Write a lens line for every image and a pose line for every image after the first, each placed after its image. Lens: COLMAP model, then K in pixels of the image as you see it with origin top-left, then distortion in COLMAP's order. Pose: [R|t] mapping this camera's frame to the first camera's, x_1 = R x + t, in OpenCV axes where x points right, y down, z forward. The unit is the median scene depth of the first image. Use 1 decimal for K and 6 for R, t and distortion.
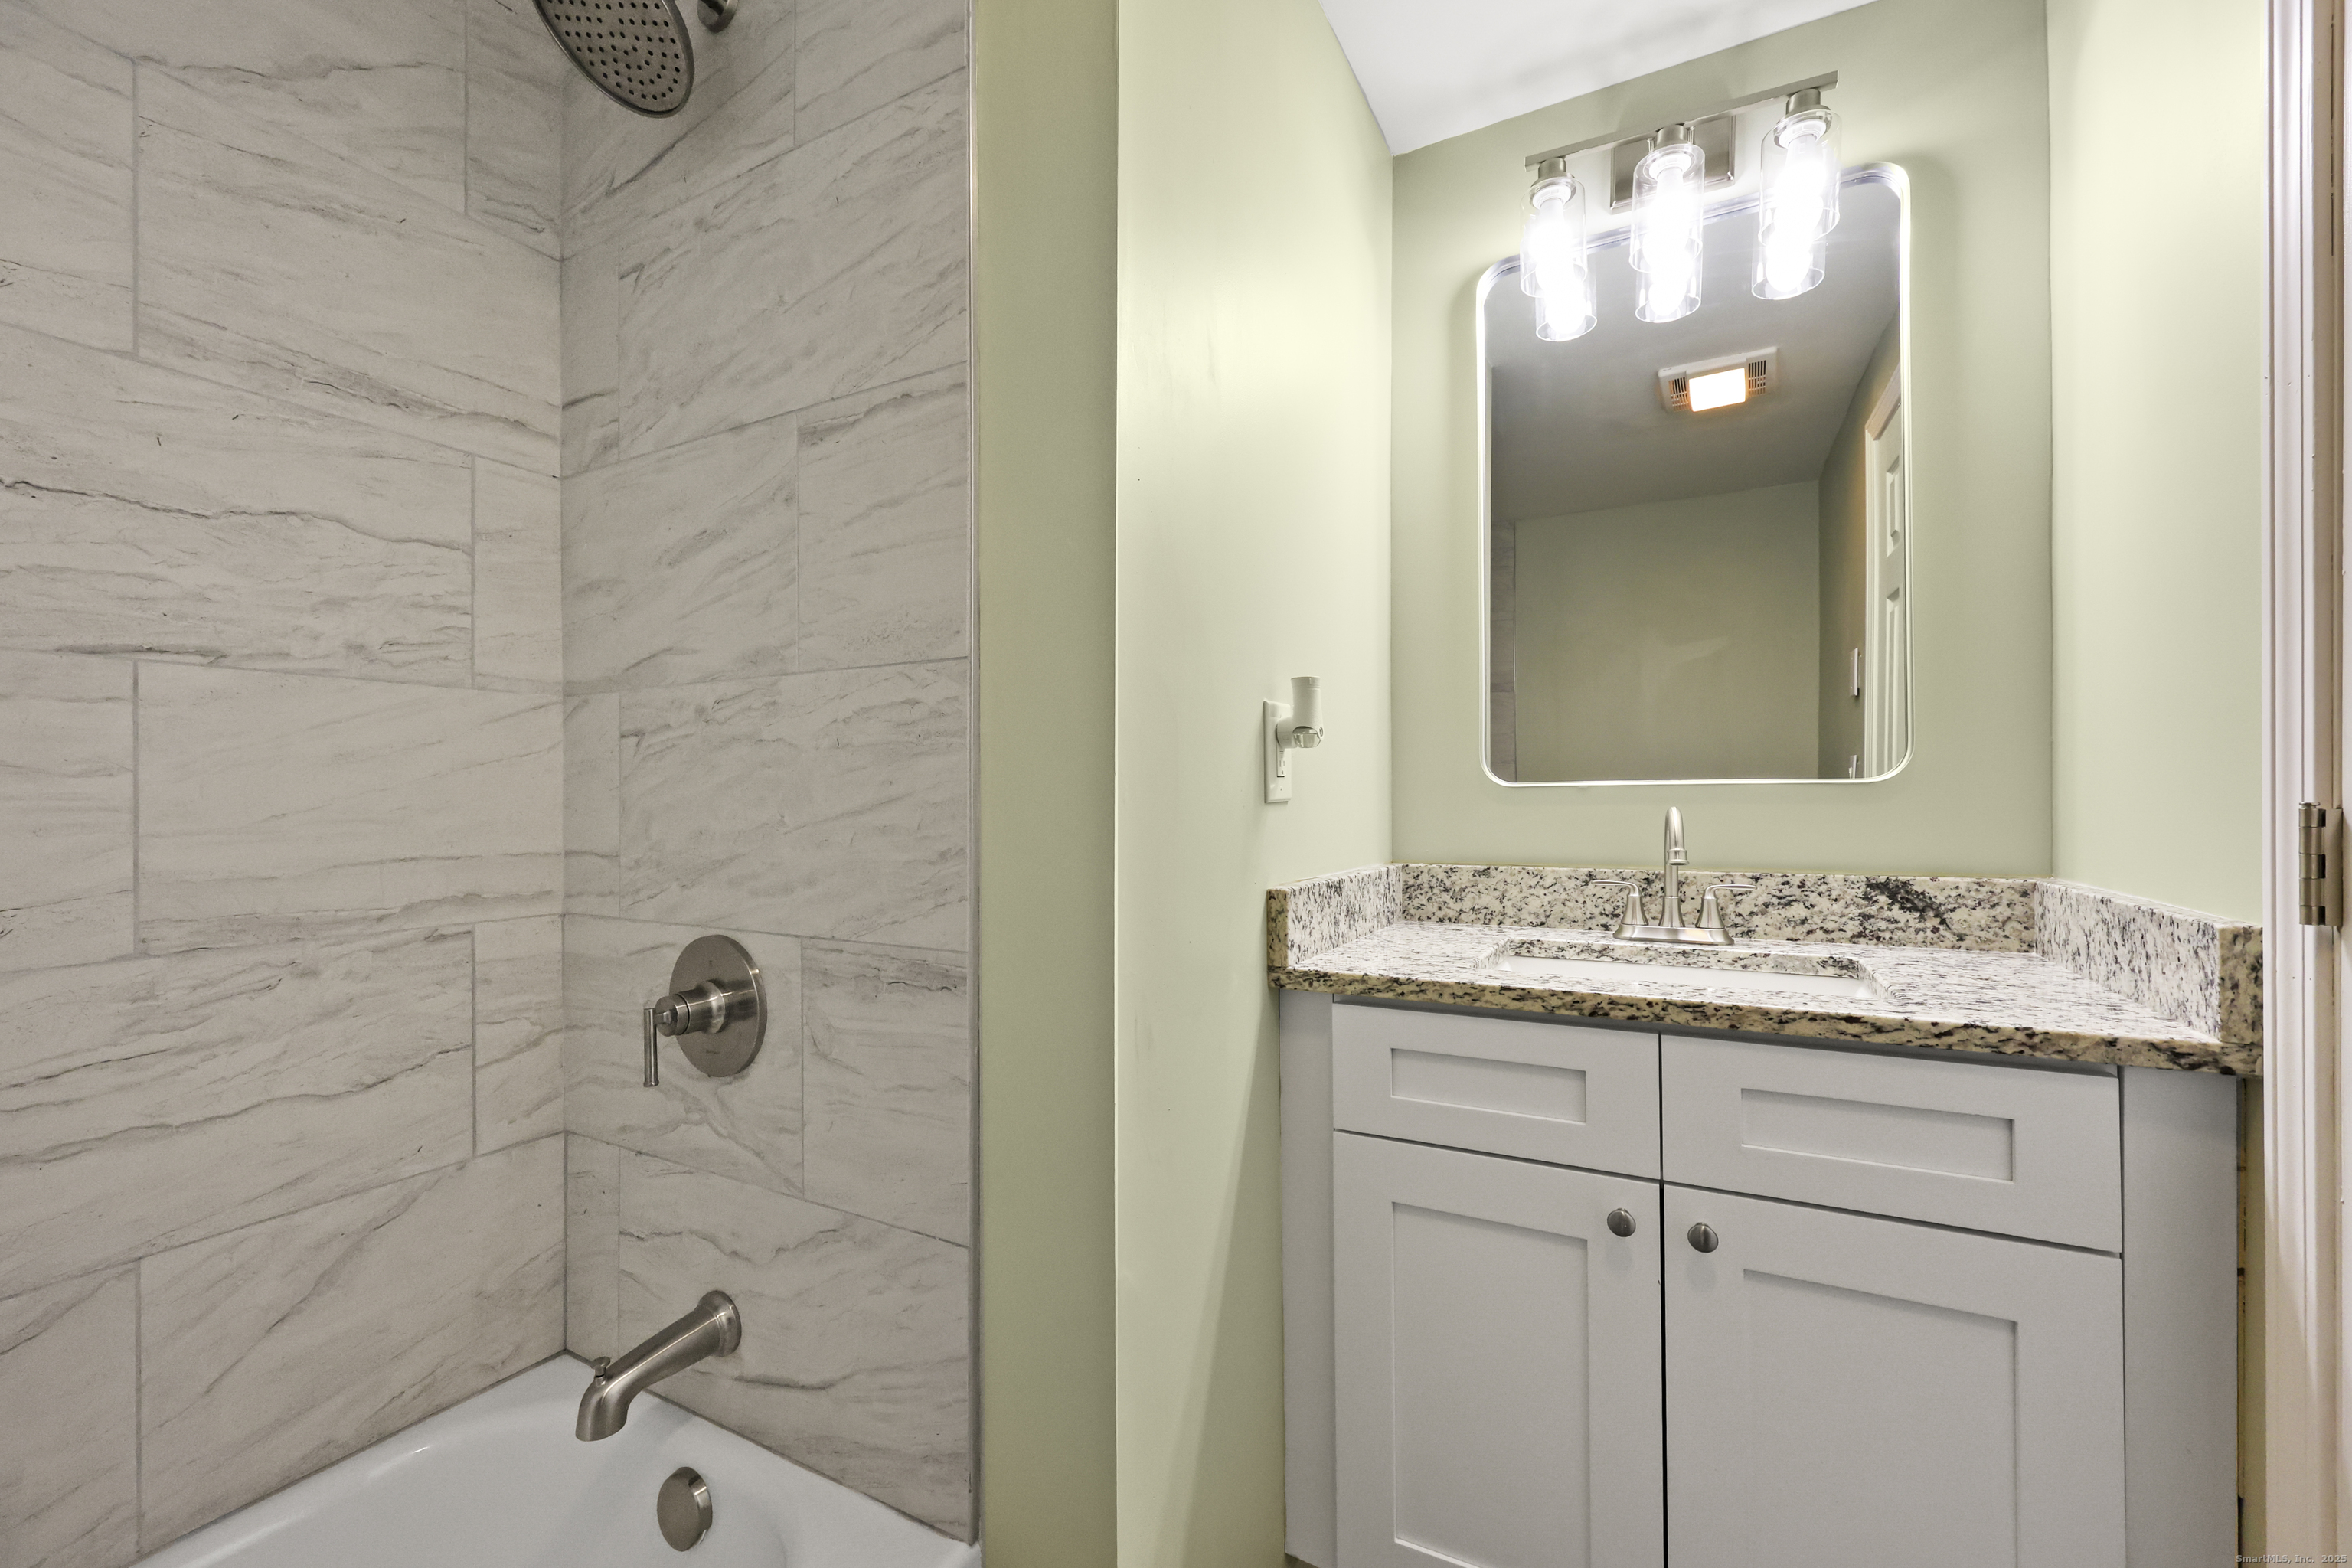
lens RADIAL K [[957.8, 0, 1177.5], [0, 957.8, 789.5], [0, 0, 1]] dist [0.000735, 0.000052]
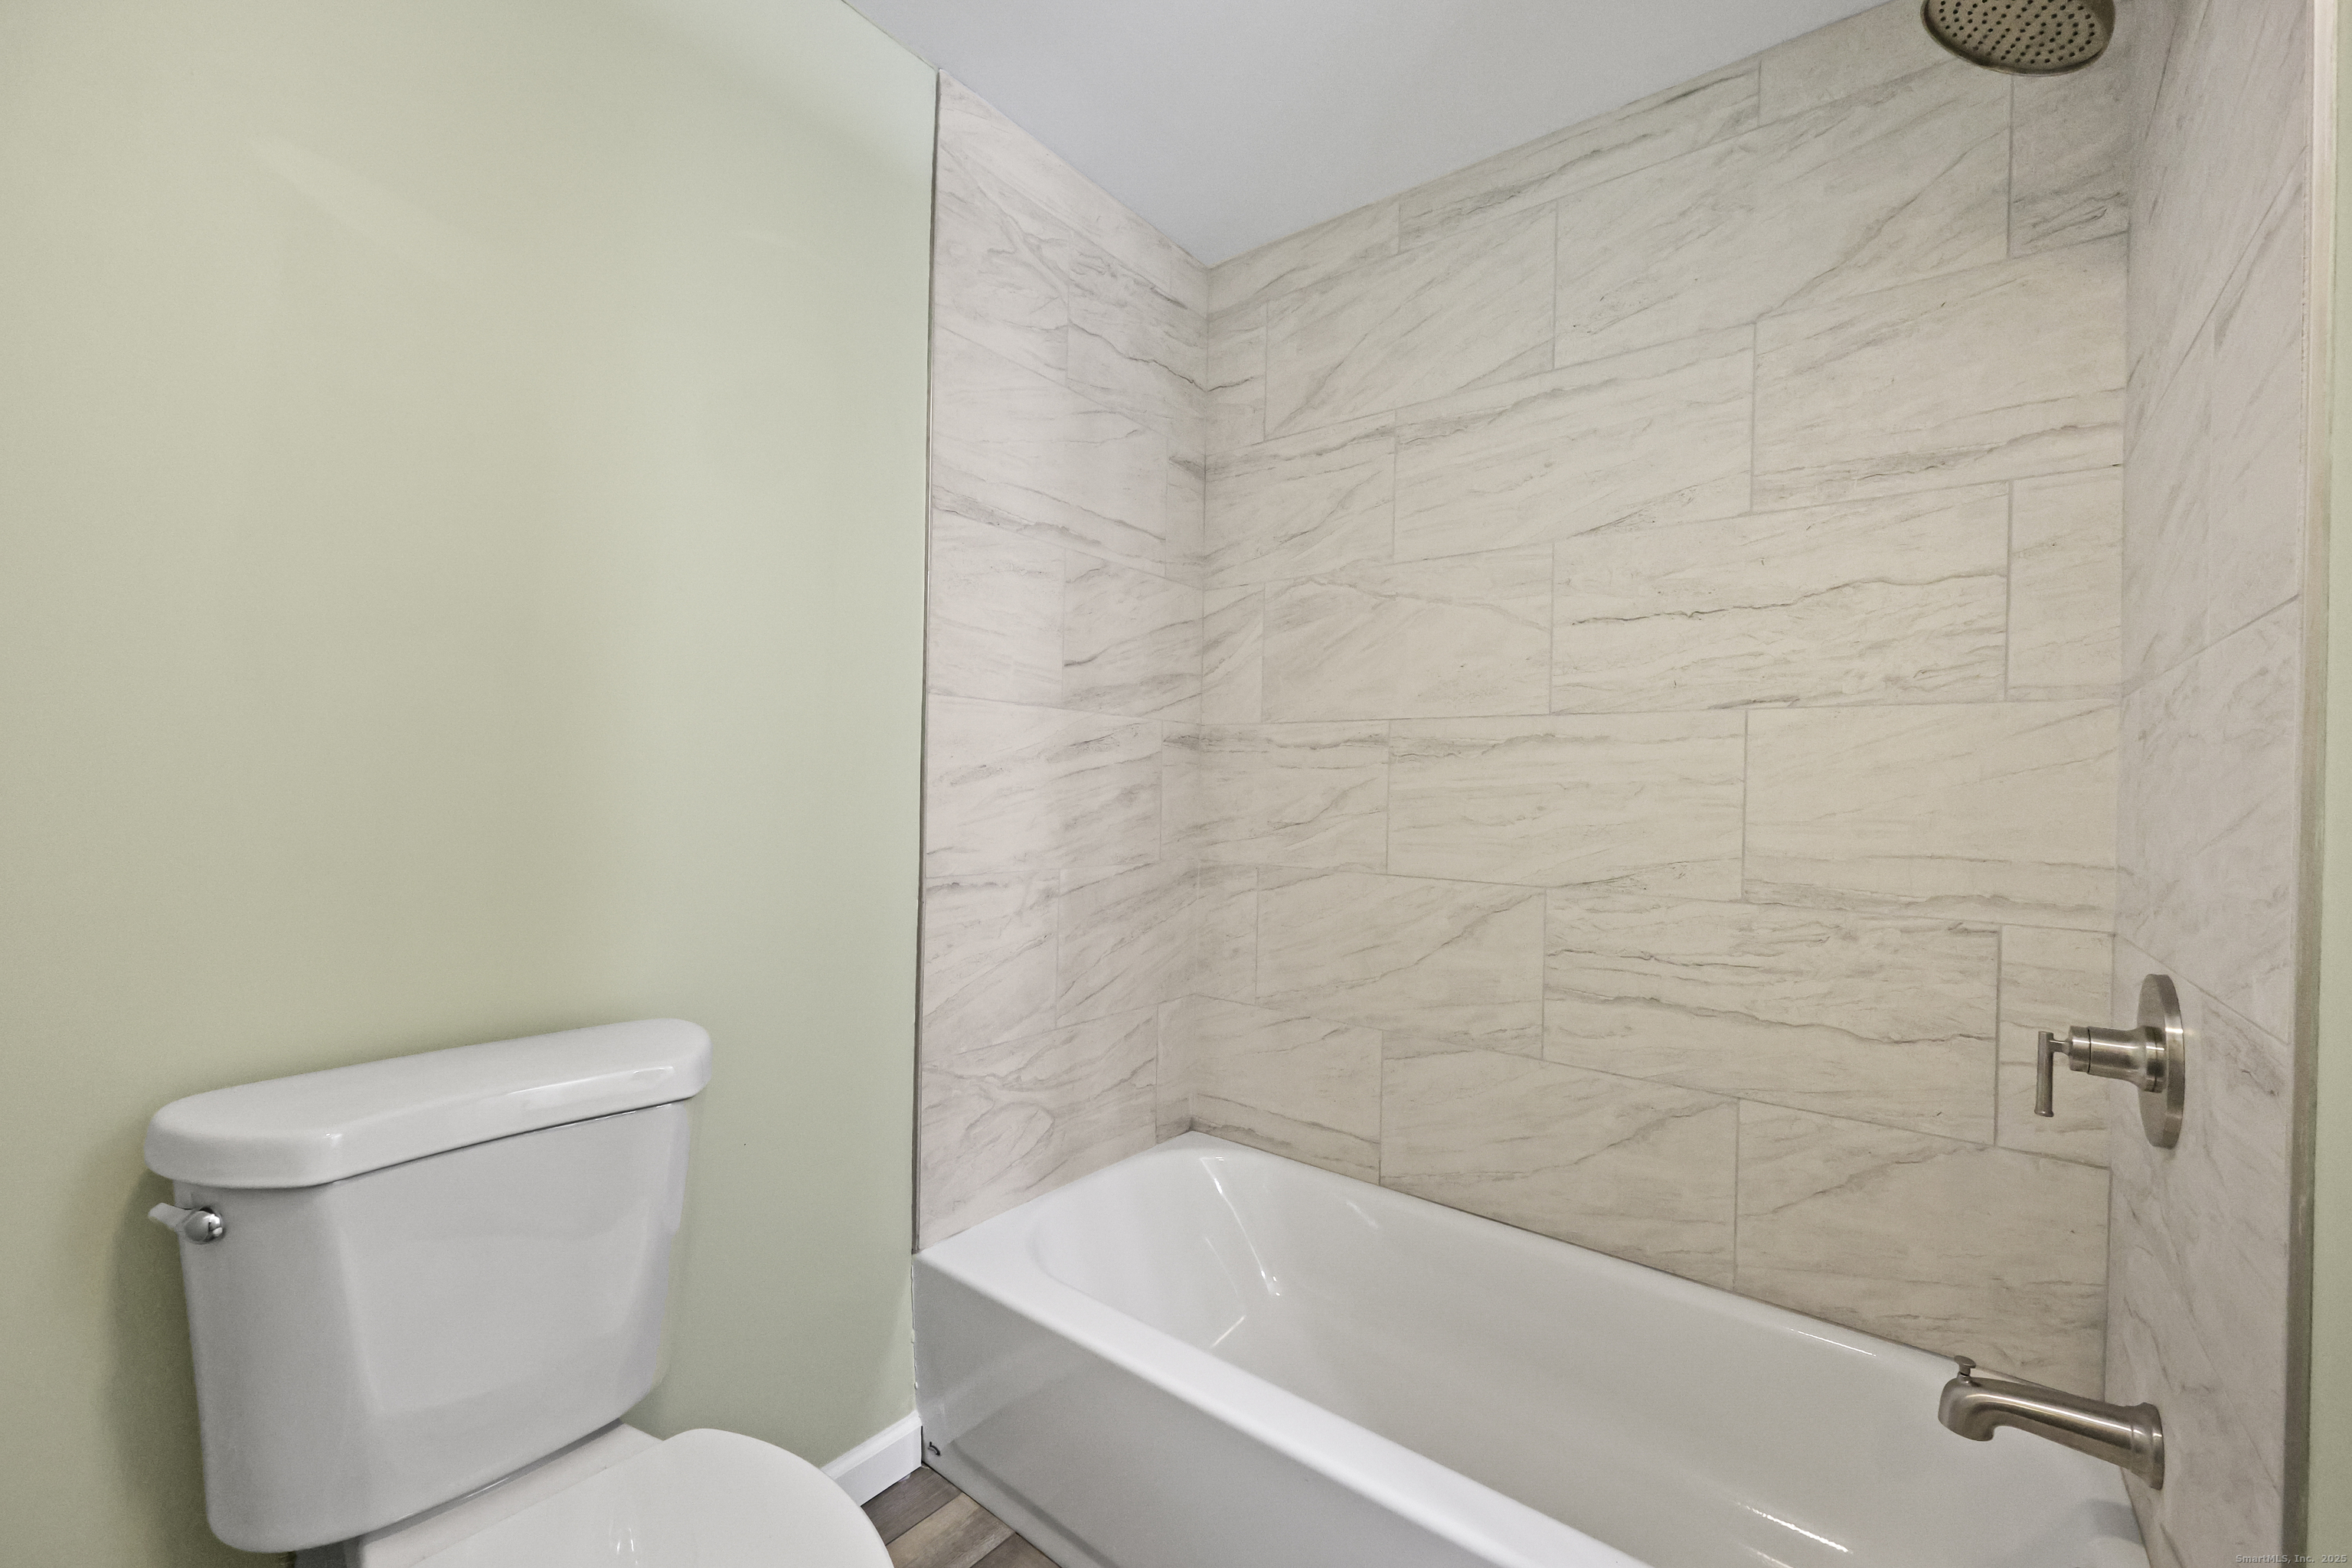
lens RADIAL K [[957.8, 0, 1177.5], [0, 957.8, 789.5], [0, 0, 1]] dist [0.000735, 0.000052]
pose [[-0.168339, -0.007197, -0.985703, 0.510658], [-0.022671, 0.999737, -0.003428, 0.017413], [0.985468, 0.021770, -0.168457, 0.314635]]
